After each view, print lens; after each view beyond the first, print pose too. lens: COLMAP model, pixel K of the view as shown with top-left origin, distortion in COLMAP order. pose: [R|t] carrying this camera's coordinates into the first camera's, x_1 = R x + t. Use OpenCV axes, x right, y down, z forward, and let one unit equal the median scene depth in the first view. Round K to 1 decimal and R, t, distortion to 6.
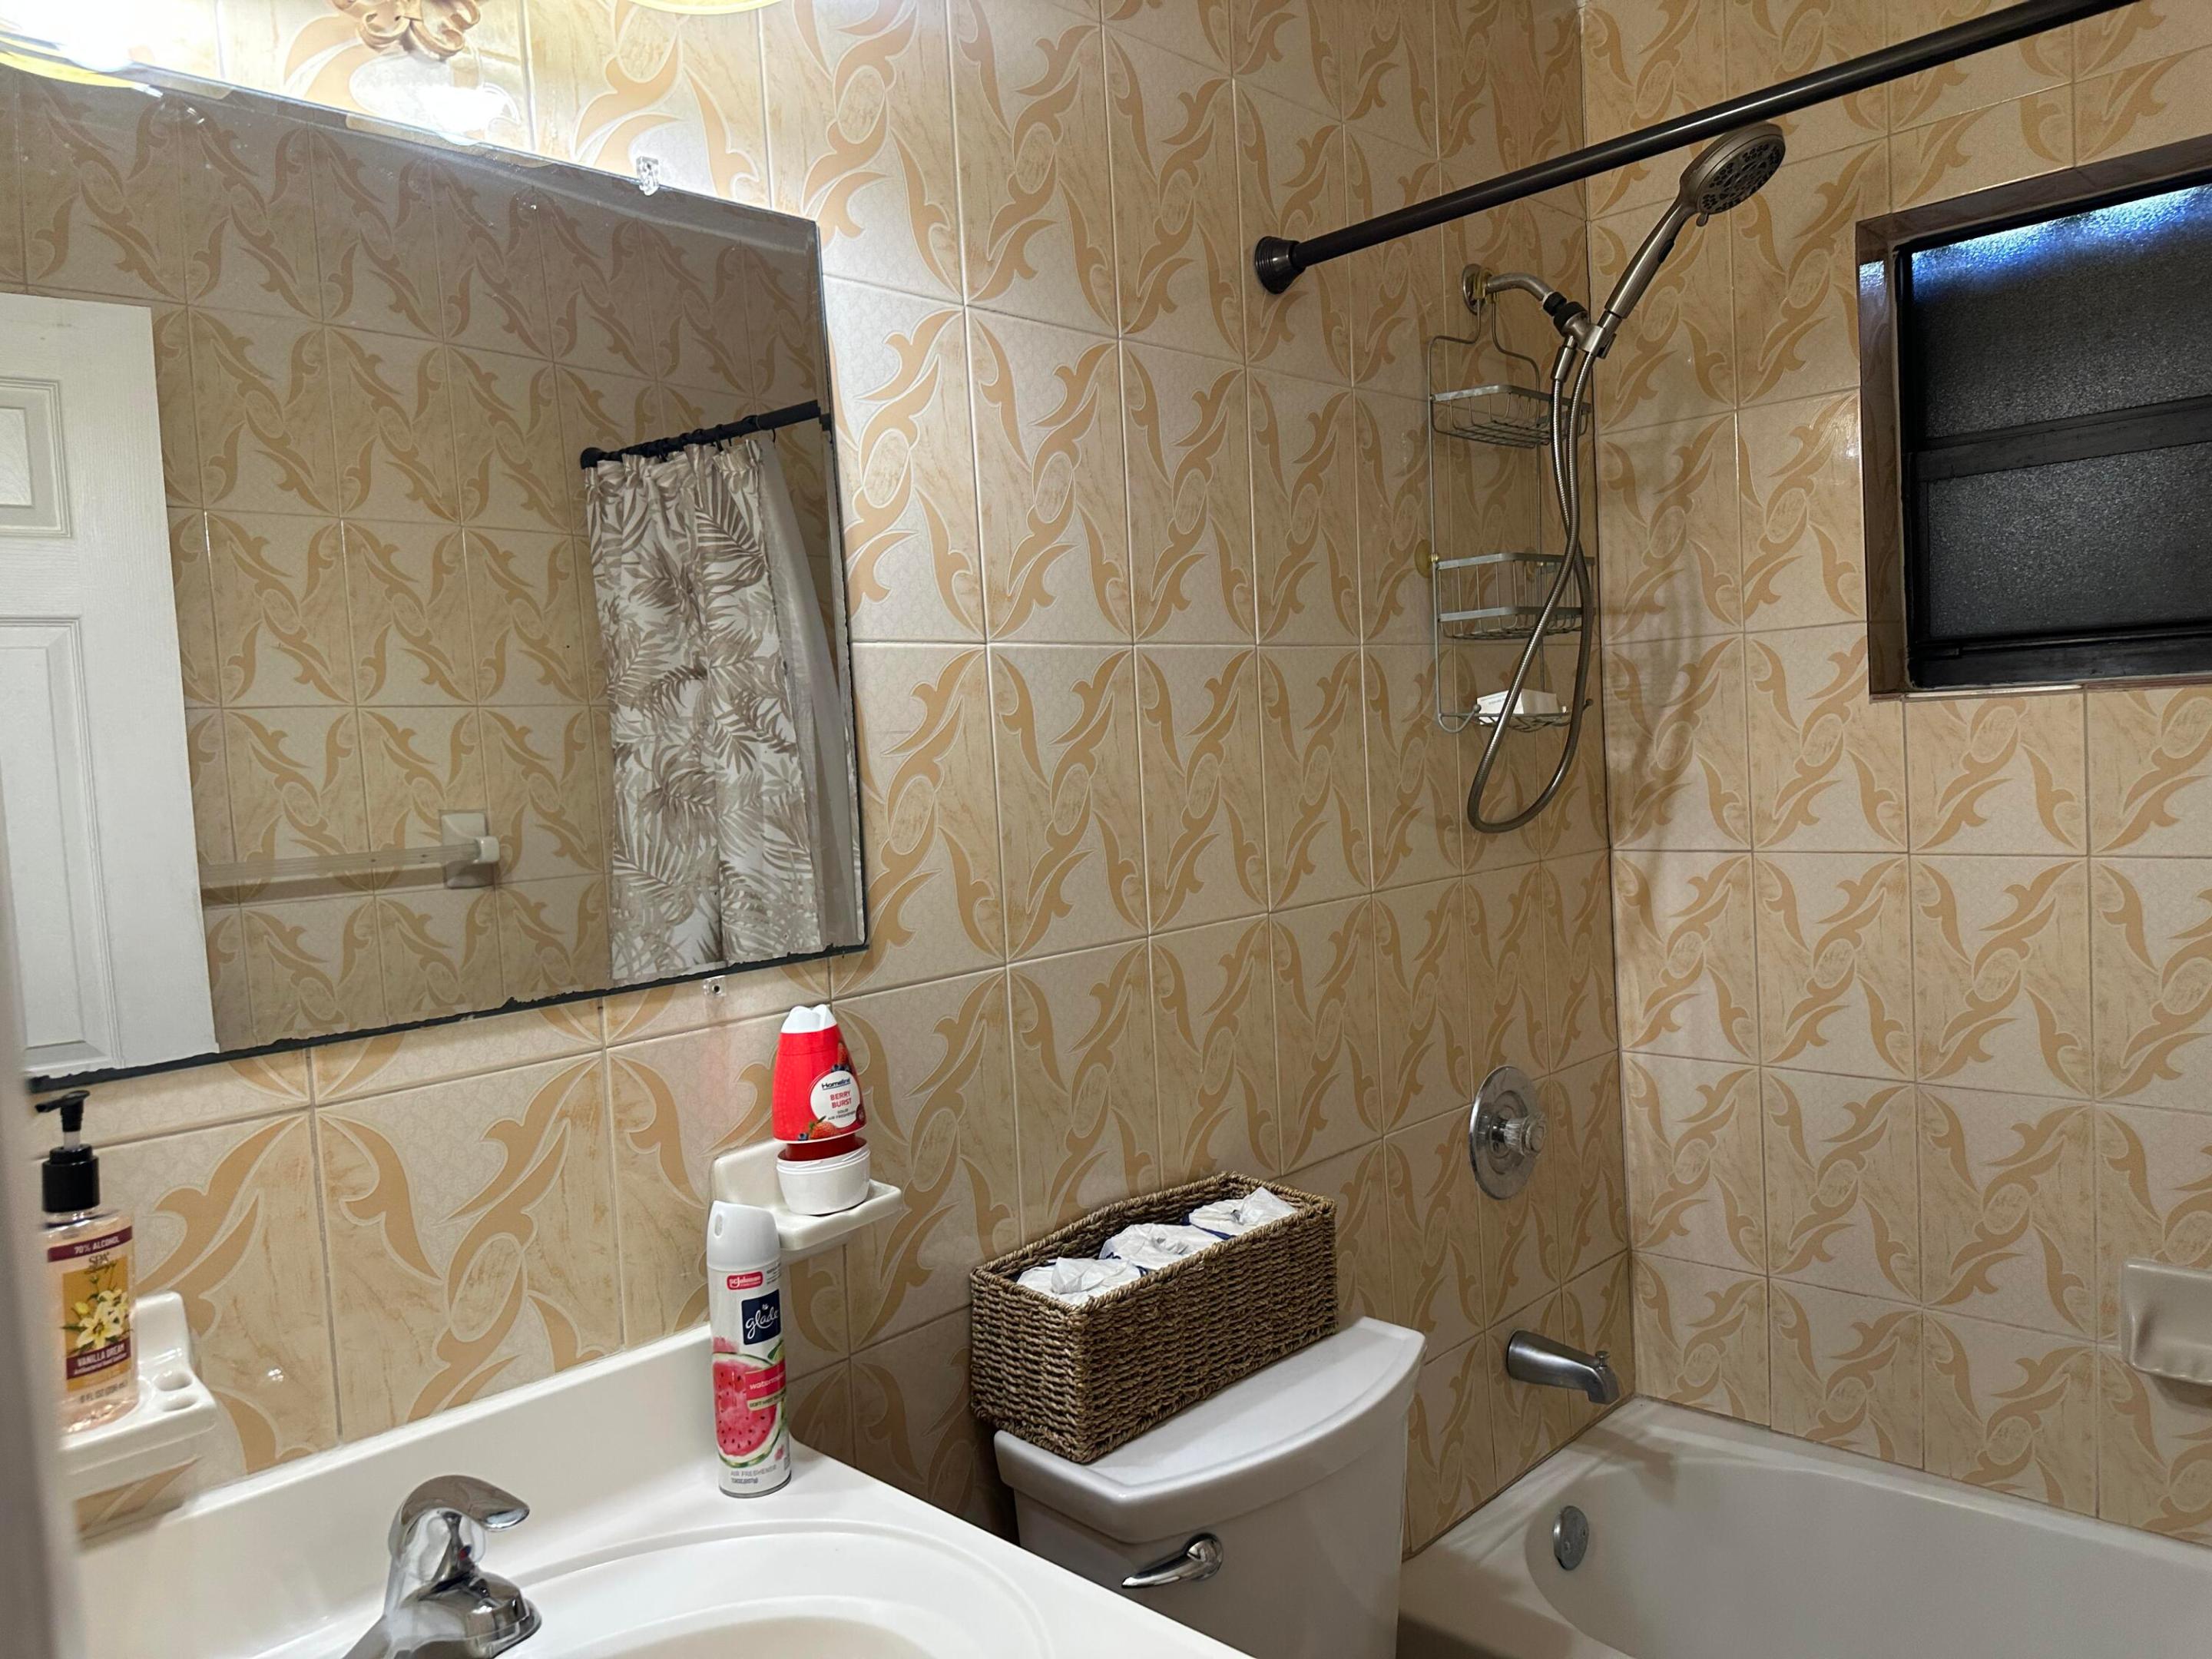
lens RADIAL K [[1551.3, 0, 1145.5], [0, 1551.3, 835.5], [0, 0, 1]] dist [0.057825, -0.077521]
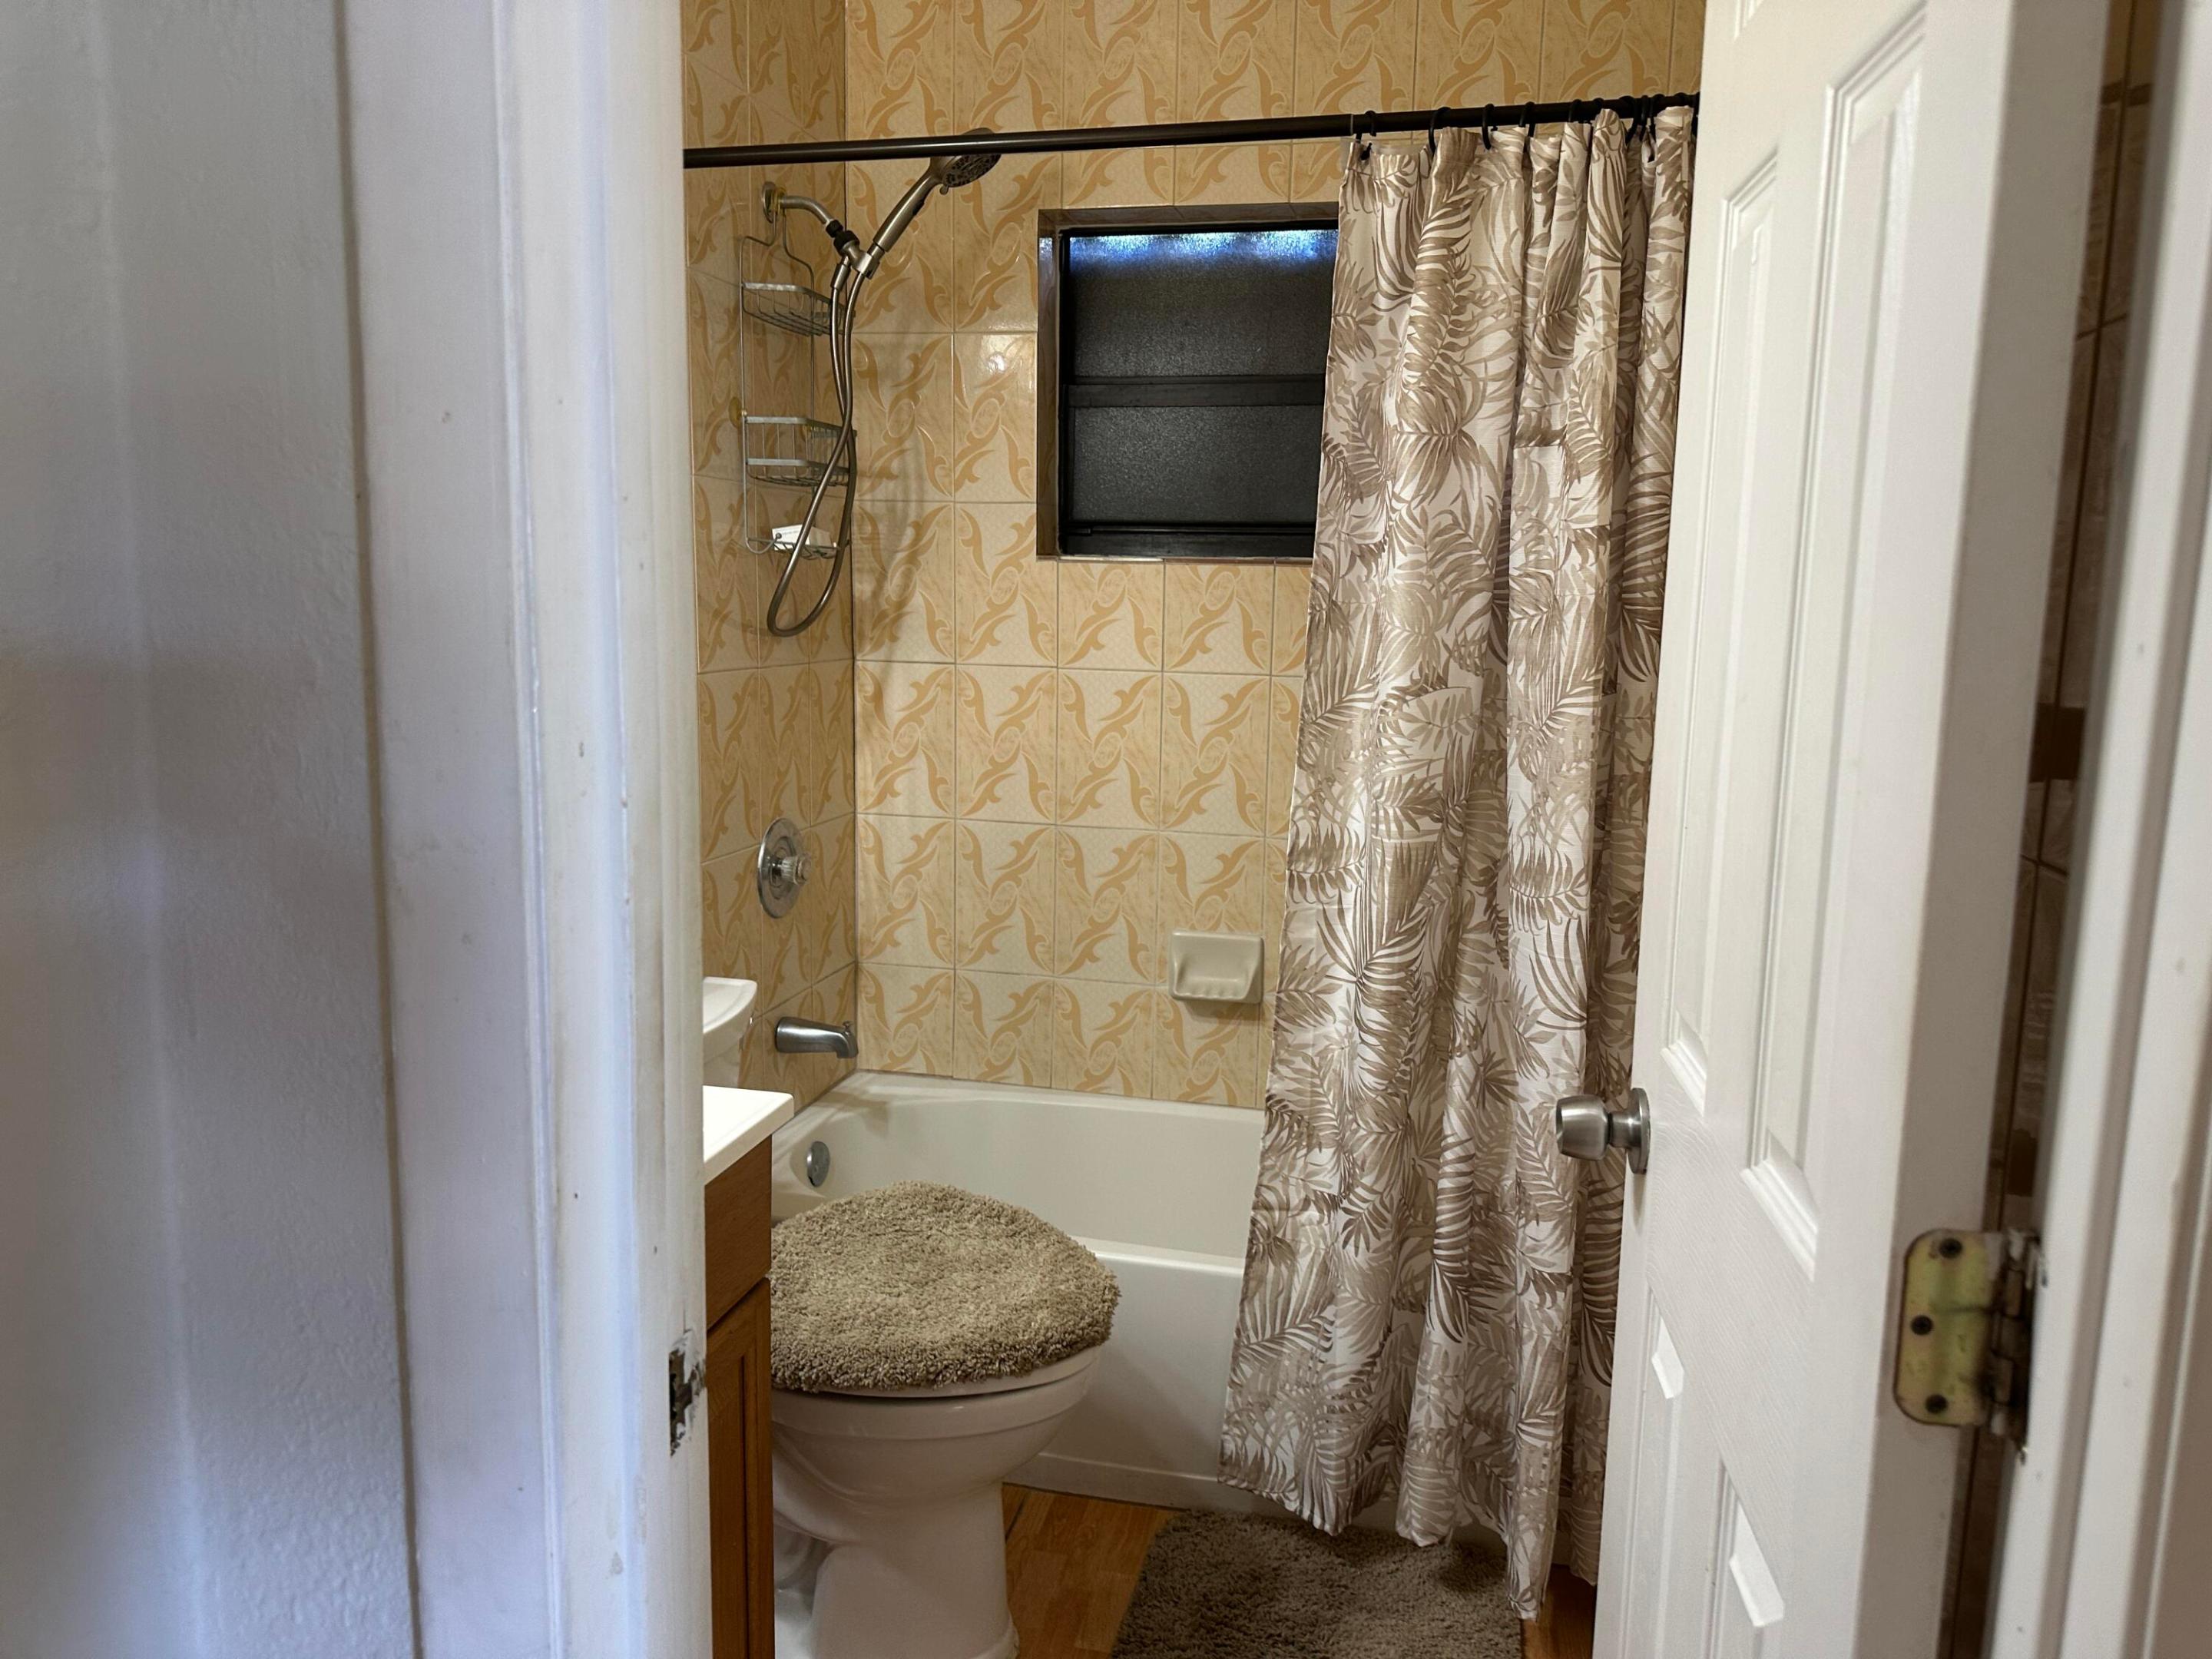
lens RADIAL K [[1588.1, 0, 1109.1], [0, 1588.1, 822.1], [0, 0, 1]] dist [0.217394, -0.476527]
pose [[0.859549, -0.001933, 0.511050, -0.221408], [-0.034766, 0.997455, 0.062247, 0.058680], [-0.509870, -0.071271, 0.857294, -0.296596]]
